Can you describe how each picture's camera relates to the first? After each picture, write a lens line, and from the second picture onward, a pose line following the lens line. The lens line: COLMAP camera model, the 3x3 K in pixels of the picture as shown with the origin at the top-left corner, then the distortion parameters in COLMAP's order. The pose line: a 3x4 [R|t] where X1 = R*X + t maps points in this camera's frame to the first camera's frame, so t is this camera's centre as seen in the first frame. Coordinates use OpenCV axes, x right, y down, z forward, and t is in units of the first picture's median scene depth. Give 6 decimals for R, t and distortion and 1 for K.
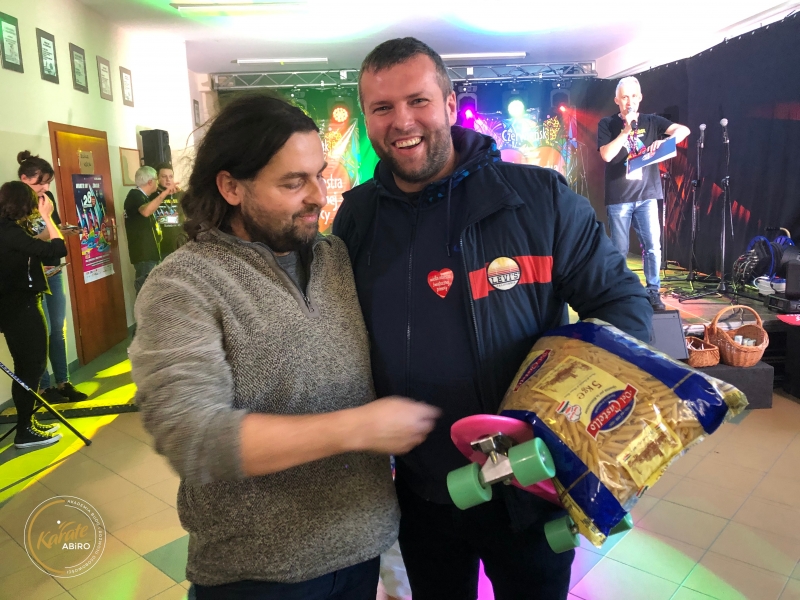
lens RADIAL K [[648.5, 0, 392.6], [0, 648.5, 297.6], [0, 0, 1]] dist [-0.002329, 0.004901]
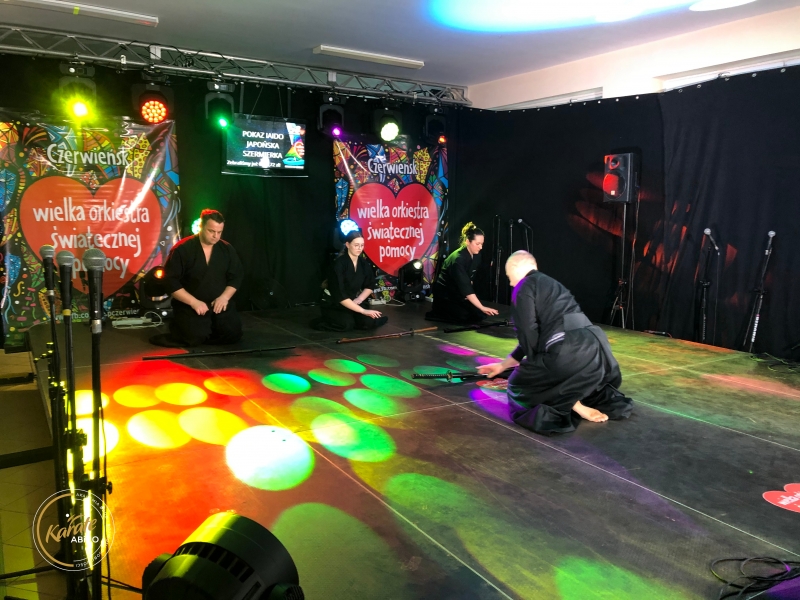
lens RADIAL K [[655.3, 0, 405.4], [0, 655.3, 304.0], [0, 0, 1]] dist [0.007440, -0.010787]
pose [[0.864066, -0.020105, 0.502977, -0.218680], [0.044044, 0.998390, -0.035754, -0.061212], [-0.501449, 0.053047, 0.863560, 0.350696]]
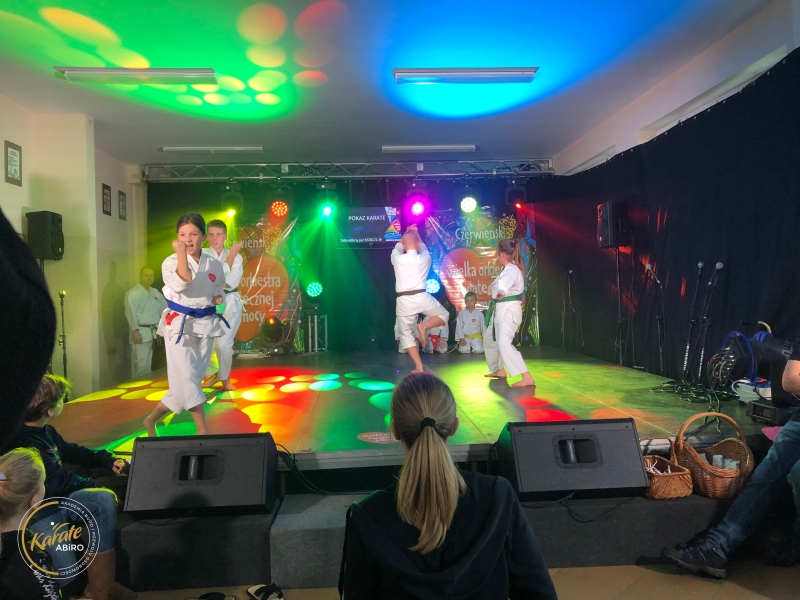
lens RADIAL K [[652.3, 0, 399.6], [0, 652.3, 301.6], [0, 0, 1]] dist [0.014459, -0.003348]
pose [[0.999389, 0.008840, 0.033821, 0.066278], [-0.002921, 0.985233, -0.171197, 0.007299], [-0.034835, 0.170993, 0.984656, 0.111866]]
